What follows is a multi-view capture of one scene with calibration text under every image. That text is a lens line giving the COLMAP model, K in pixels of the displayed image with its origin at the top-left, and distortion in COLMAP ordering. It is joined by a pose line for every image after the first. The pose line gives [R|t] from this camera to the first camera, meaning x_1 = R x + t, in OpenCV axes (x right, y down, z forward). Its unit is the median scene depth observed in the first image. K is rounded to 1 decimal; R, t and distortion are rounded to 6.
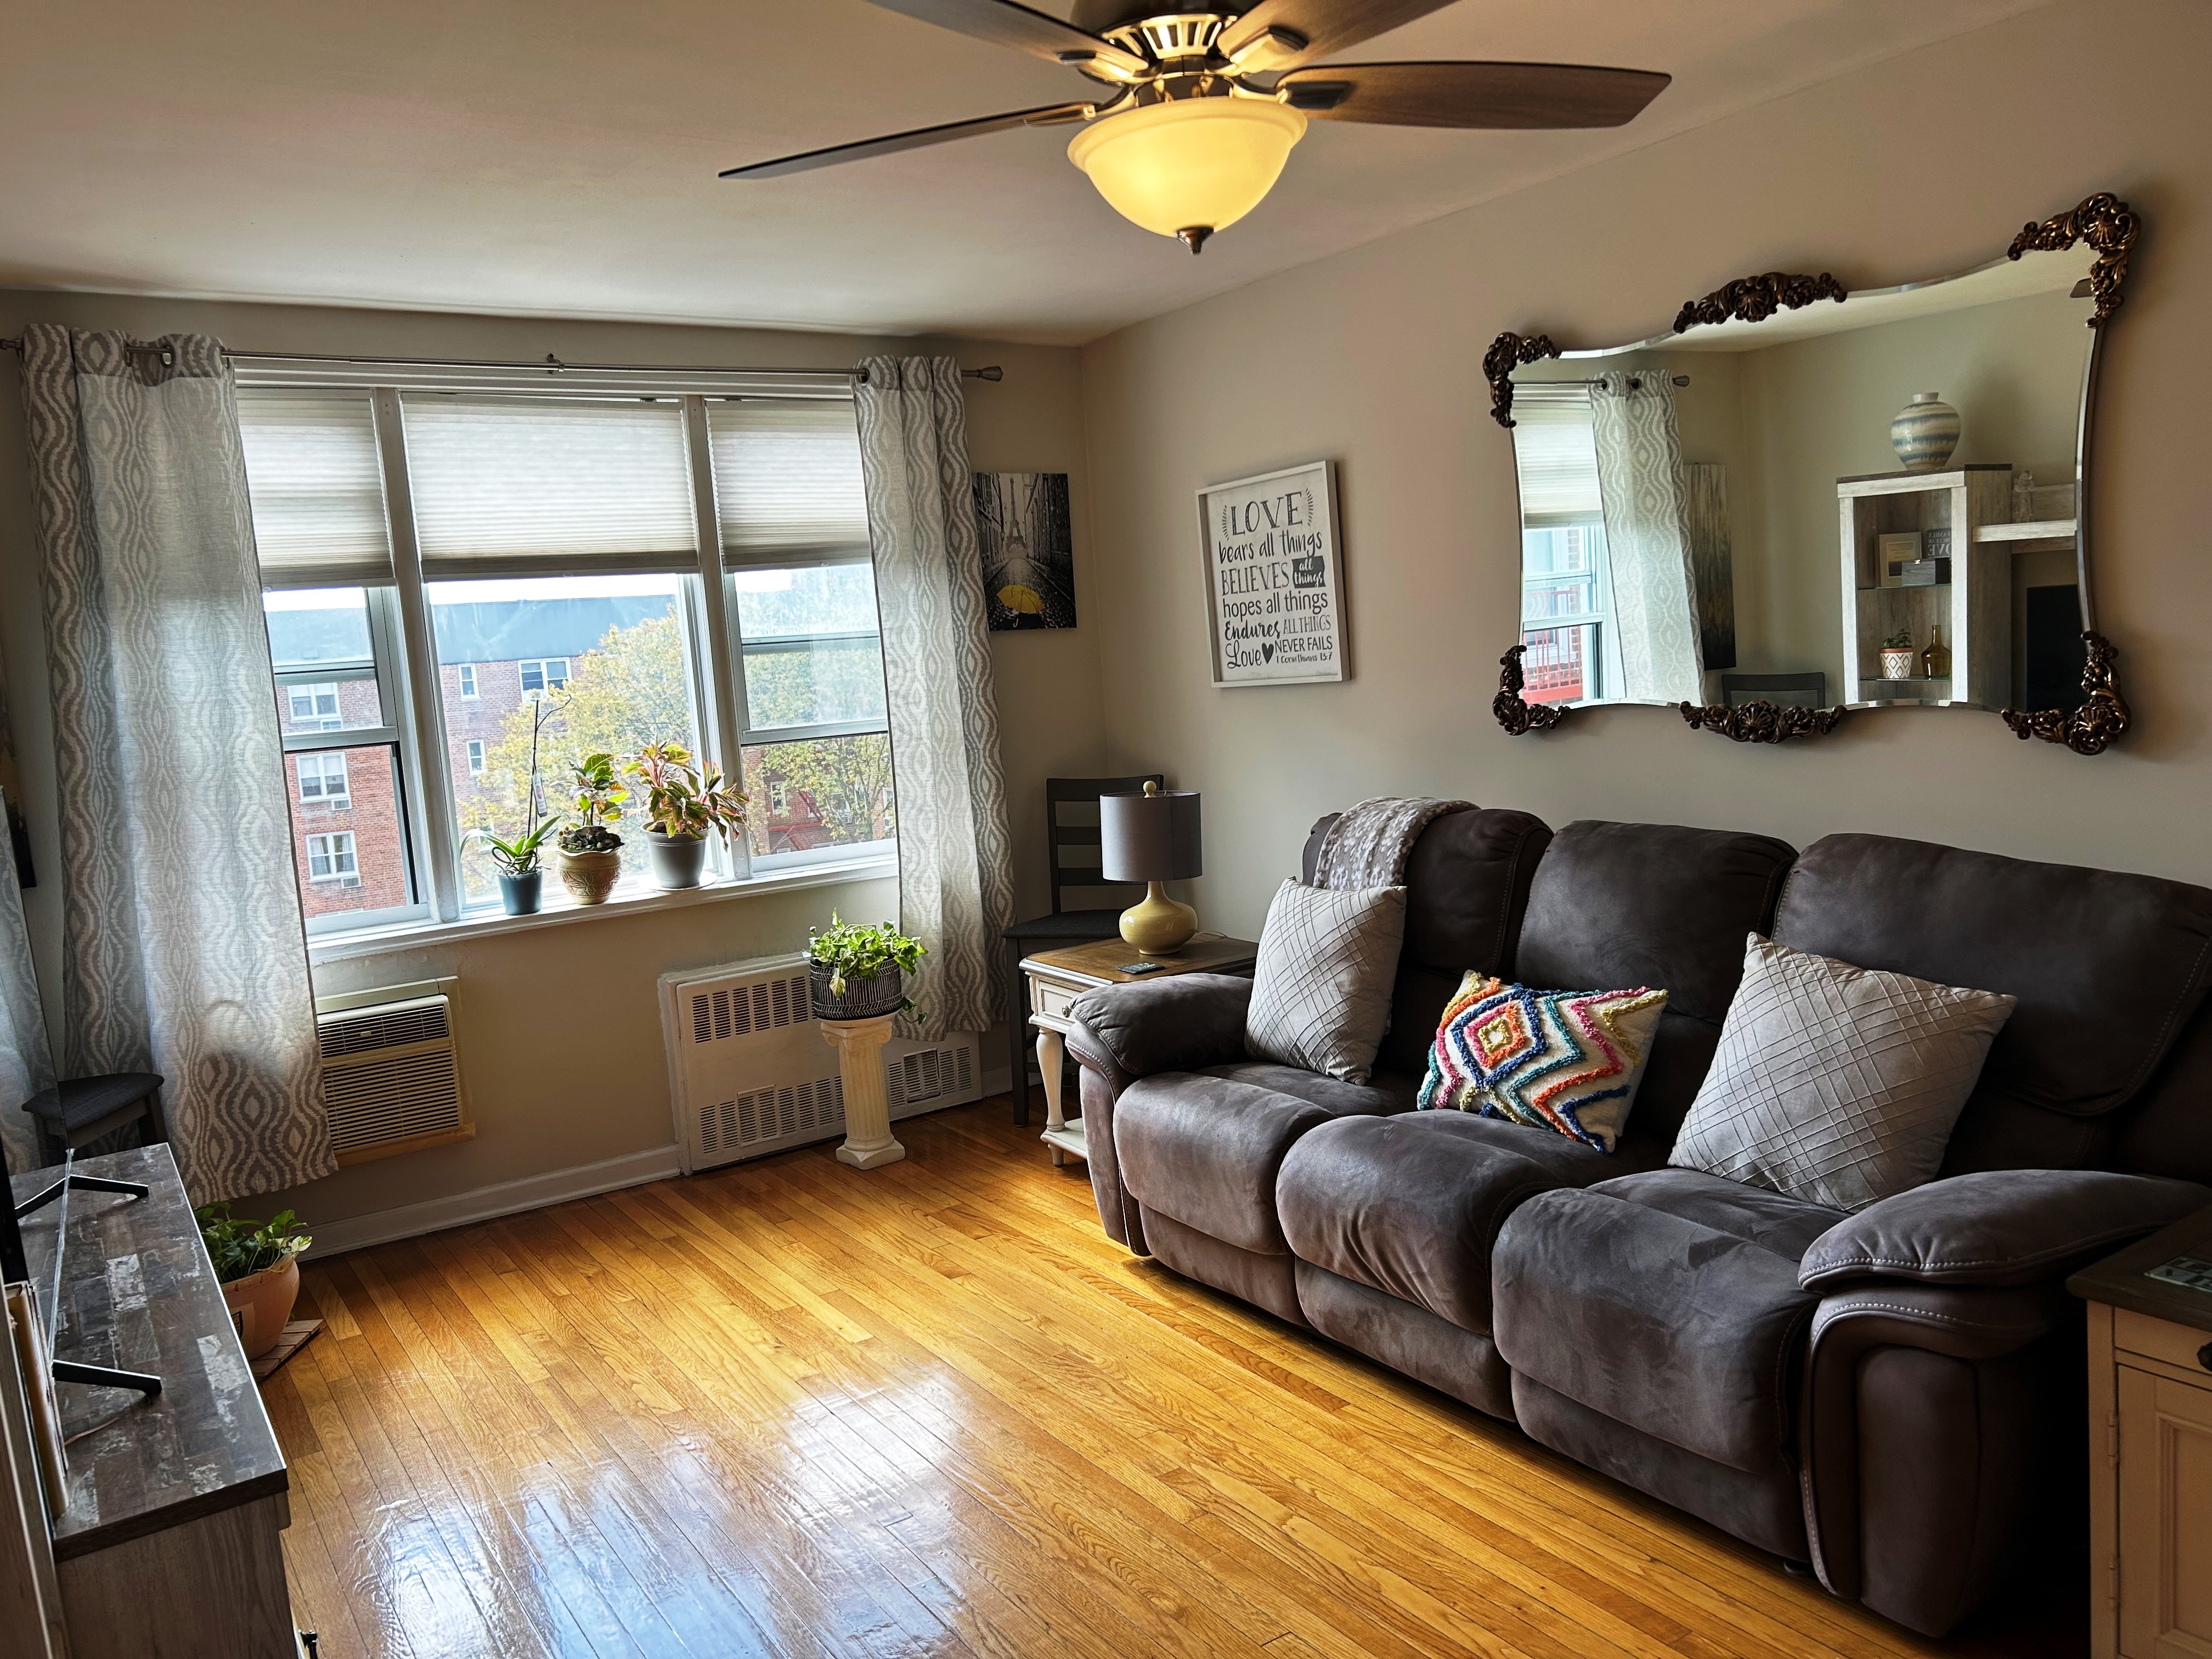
lens RADIAL K [[1646.1, 0, 1104.3], [0, 1646.1, 839.3], [0, 0, 1]] dist [0.012710, -0.020658]
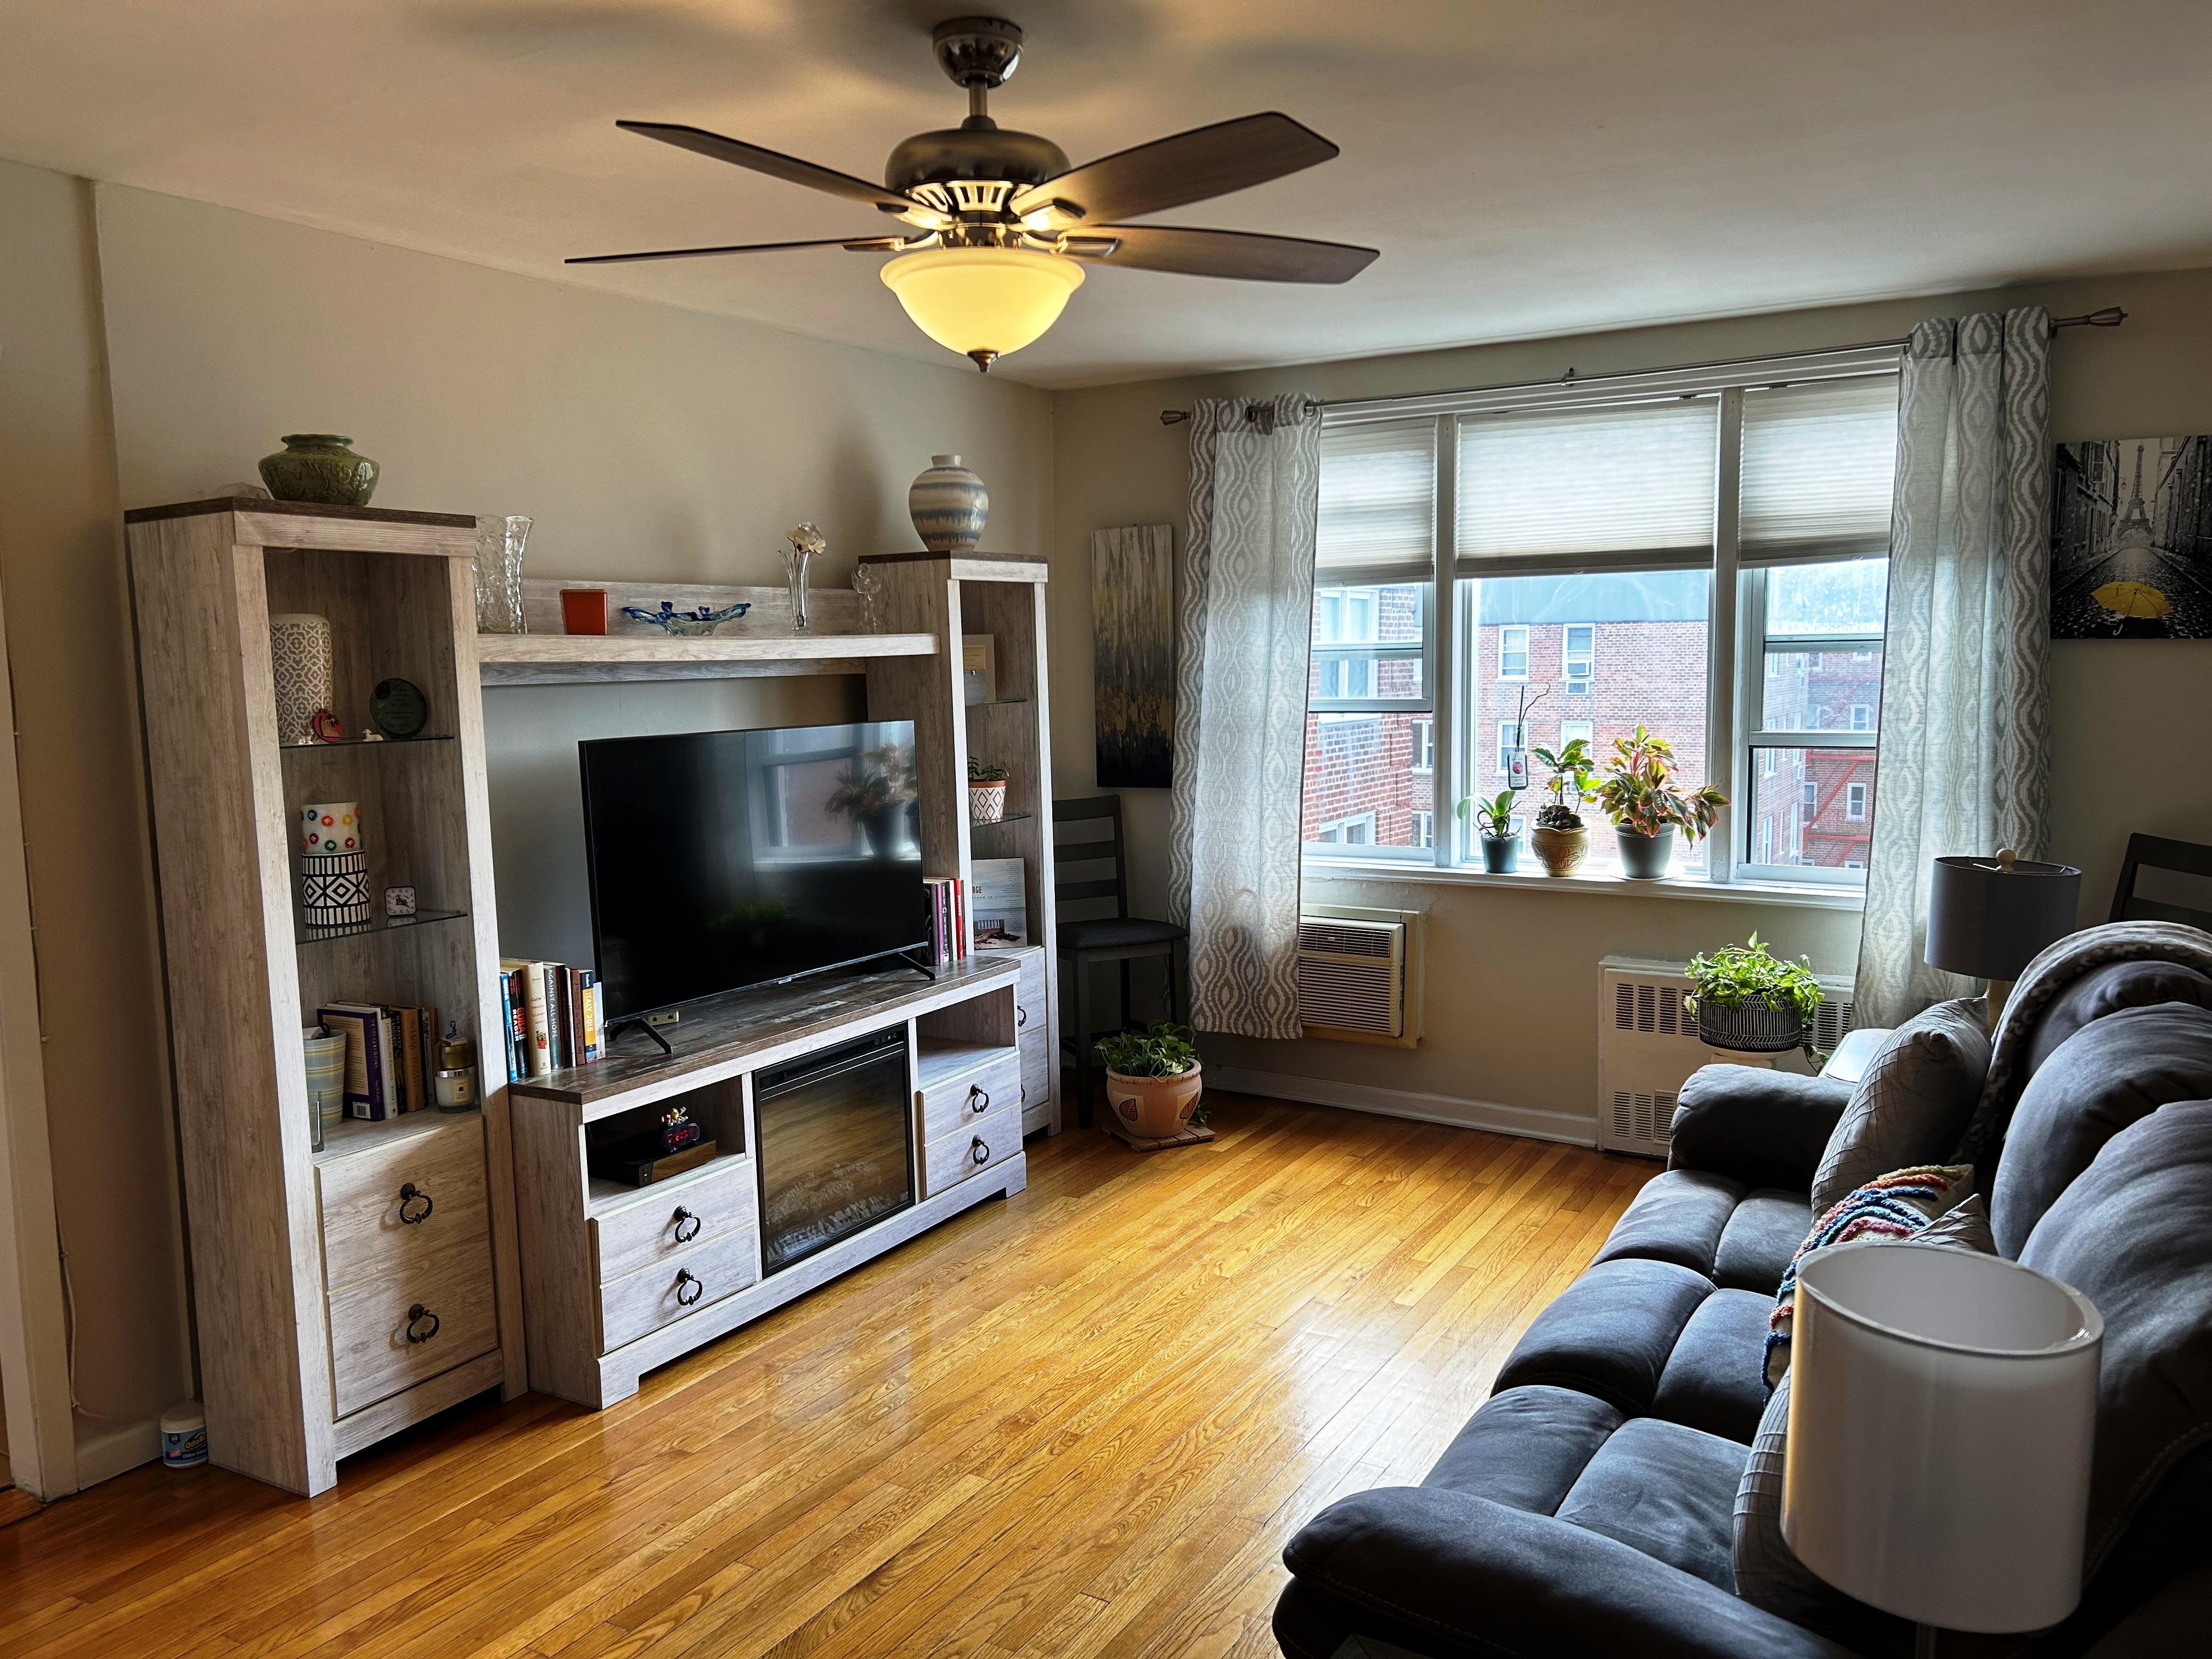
lens RADIAL K [[1646.1, 0, 1095.4], [0, 1646.1, 828.3], [0, 0, 1]] dist [0.012710, -0.020658]
pose [[0.410908, 0.155656, -0.898291, 0.535888], [-0.123427, 0.985743, 0.114350, -0.078519], [0.903283, 0.063886, 0.424262, 0.266608]]
